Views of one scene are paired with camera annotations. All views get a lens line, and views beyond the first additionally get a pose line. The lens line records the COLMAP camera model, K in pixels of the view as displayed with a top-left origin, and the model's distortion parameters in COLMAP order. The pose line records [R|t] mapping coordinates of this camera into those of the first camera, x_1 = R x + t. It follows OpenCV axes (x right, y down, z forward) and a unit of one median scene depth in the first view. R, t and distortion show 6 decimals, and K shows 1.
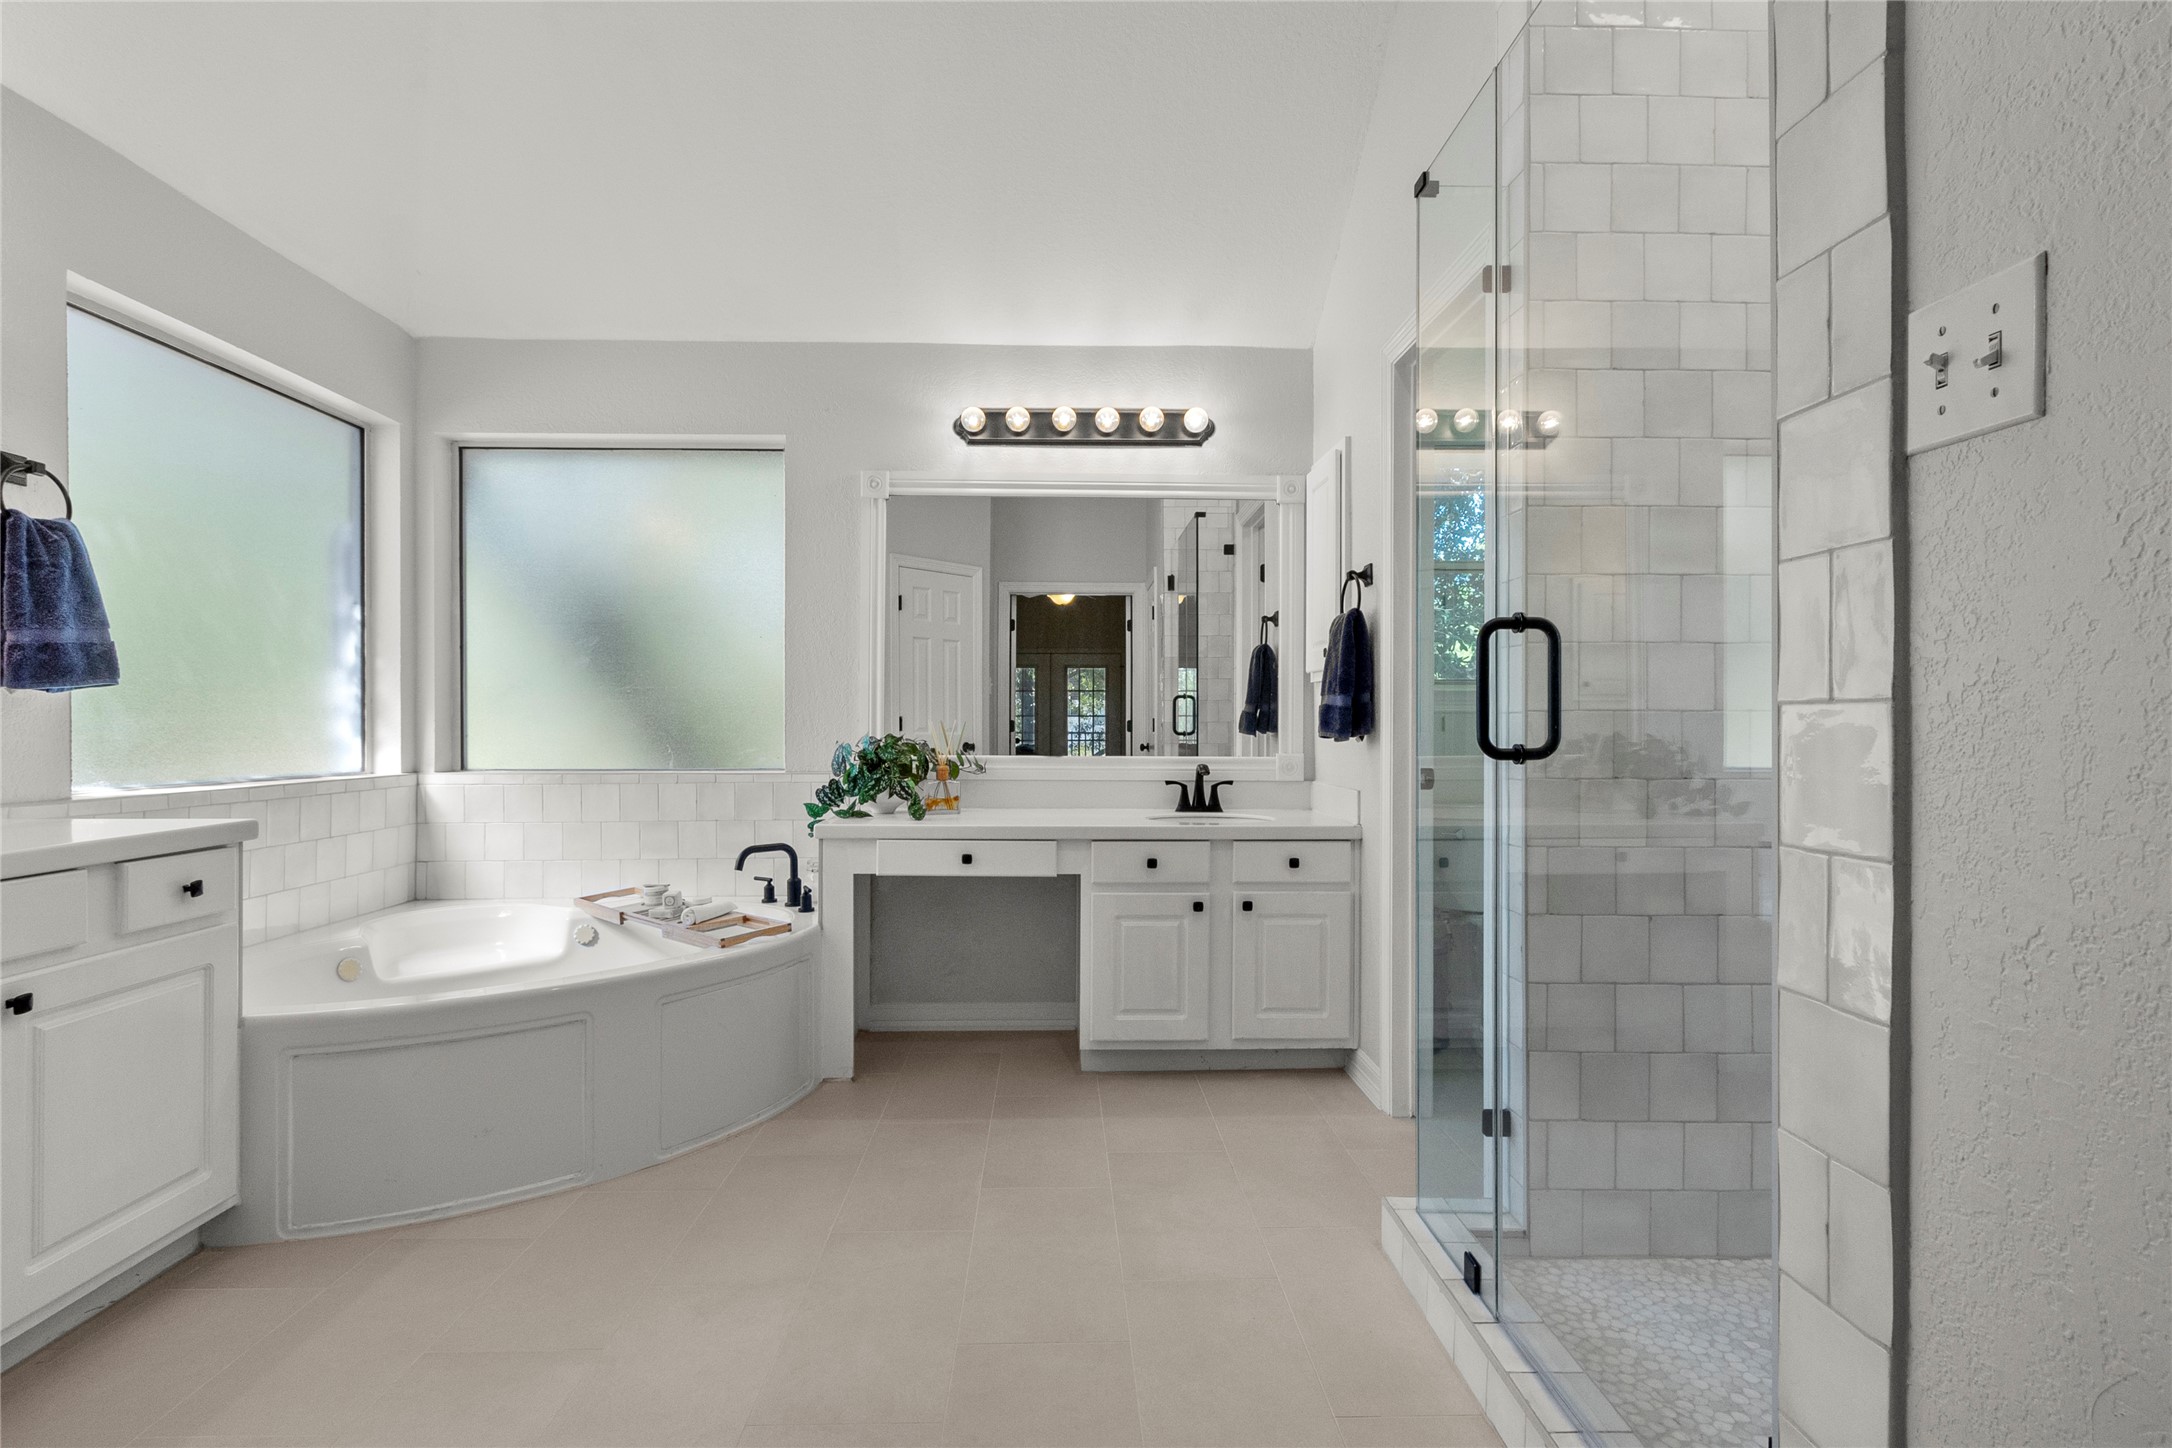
lens RADIAL K [[993.0, 0, 1018.4], [0, 993.0, 723.9], [0, 0, 1]] dist [-0.000407, 0.000803]
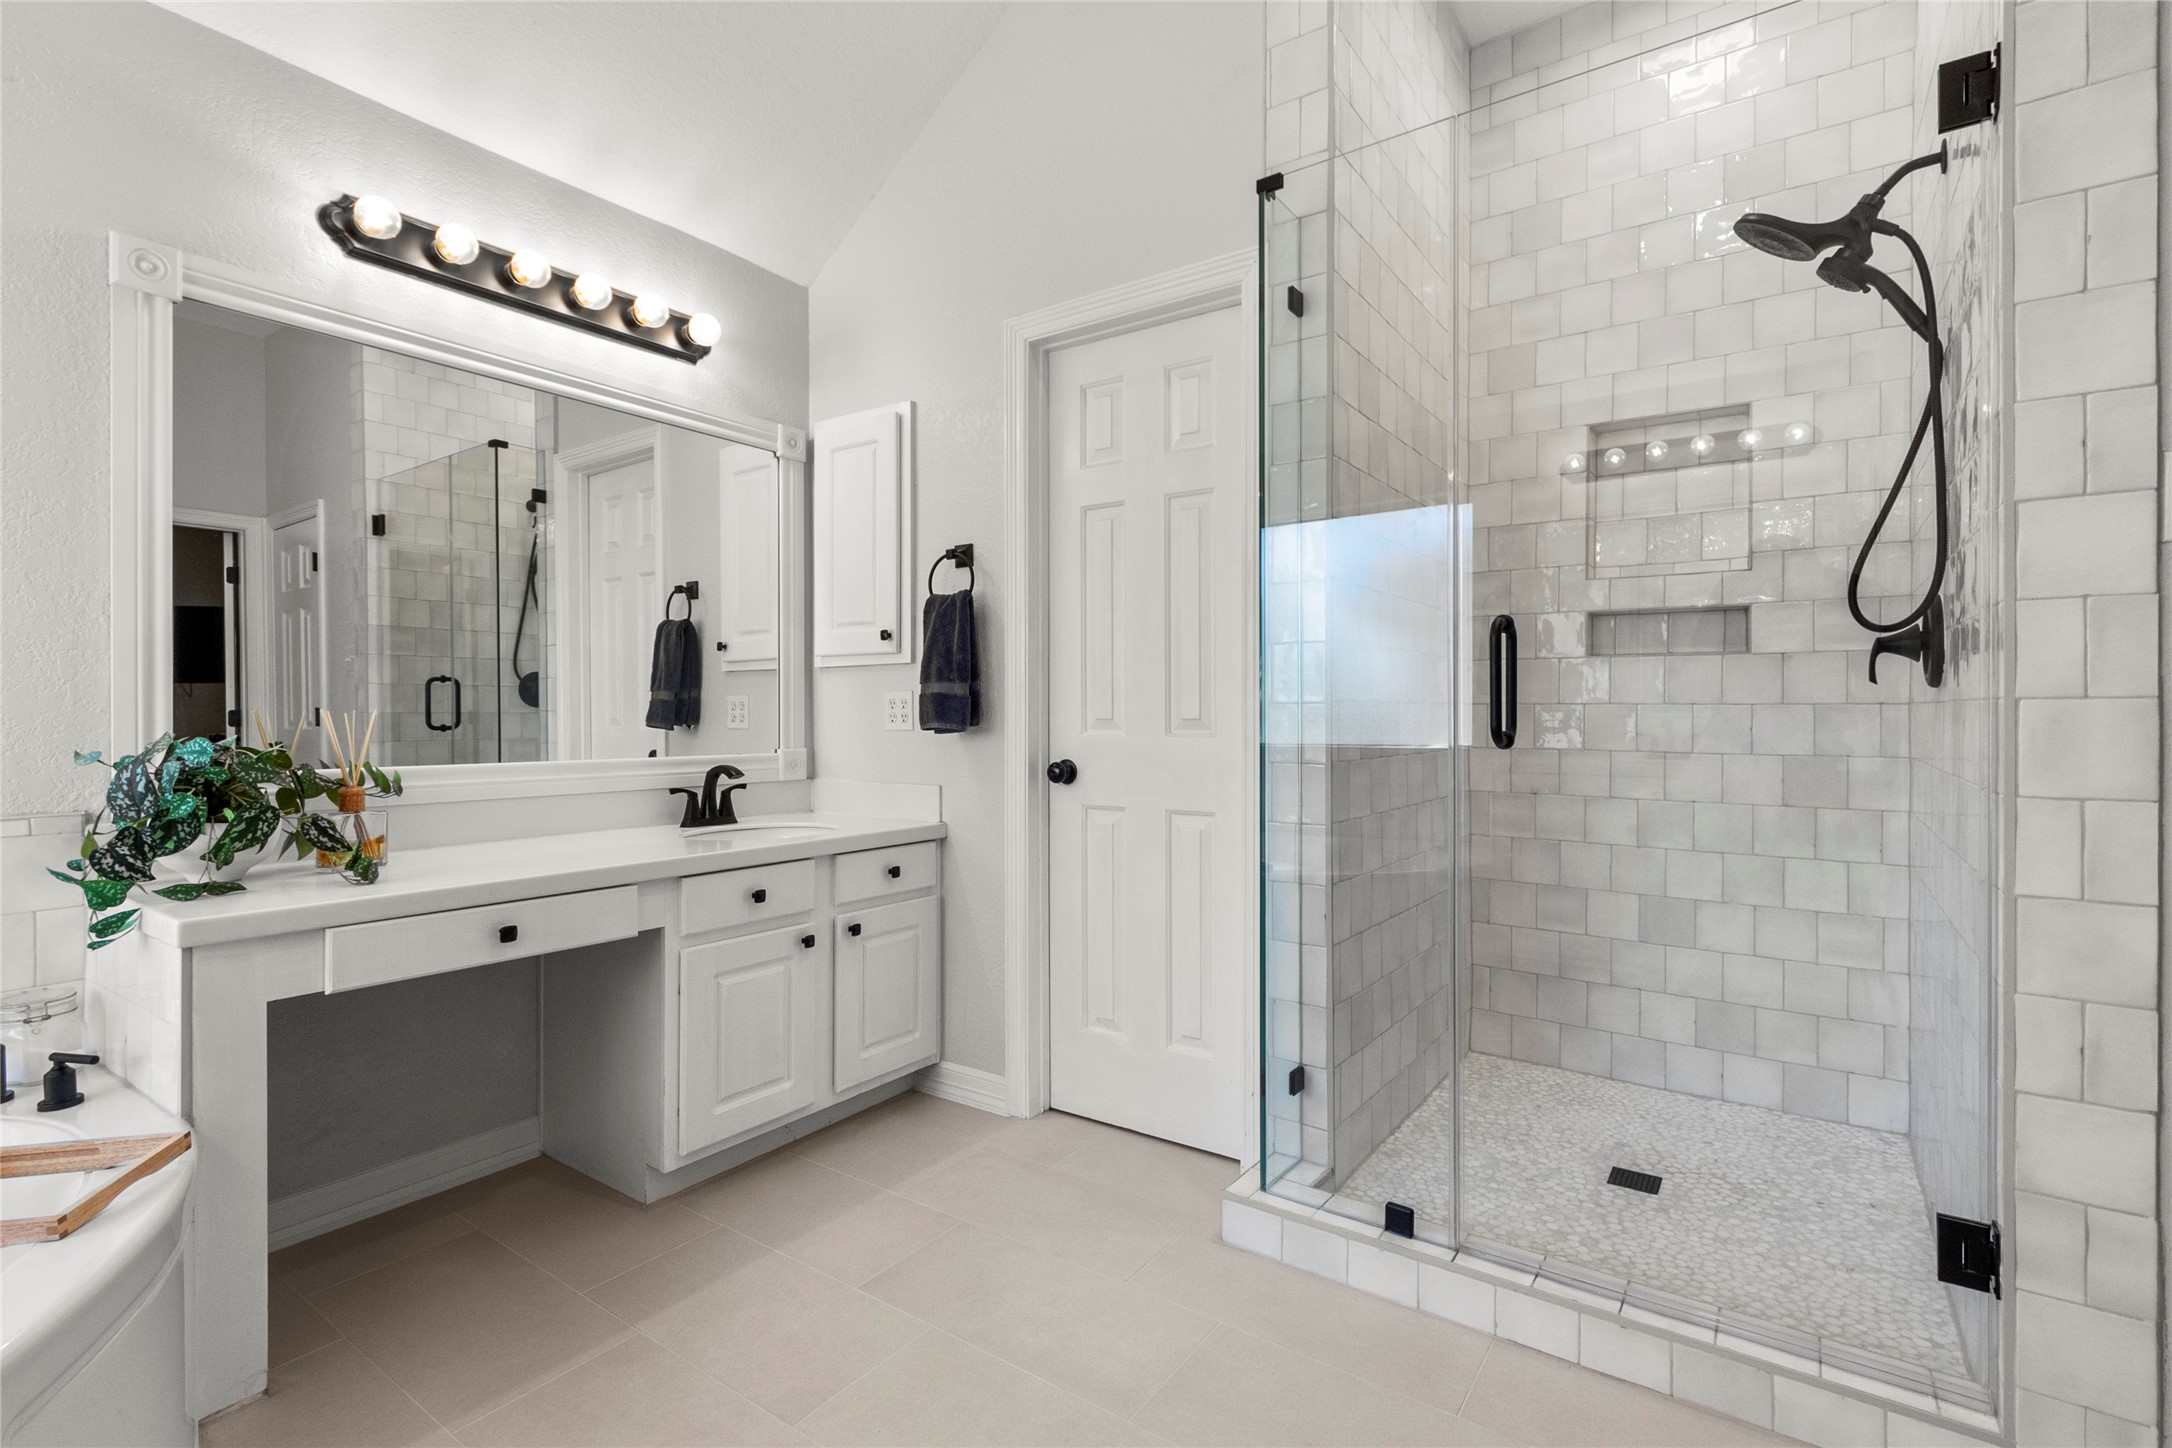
lens RADIAL K [[993.0, 0, 1084.4], [0, 993.0, 718.3], [0, 0, 1]] dist [-0.000407, 0.000803]
pose [[0.597172, -0.007064, 0.802082, -0.325576], [0.003223, 0.999974, 0.006407, -0.001478], [-0.802107, -0.001241, 0.597179, 0.334744]]
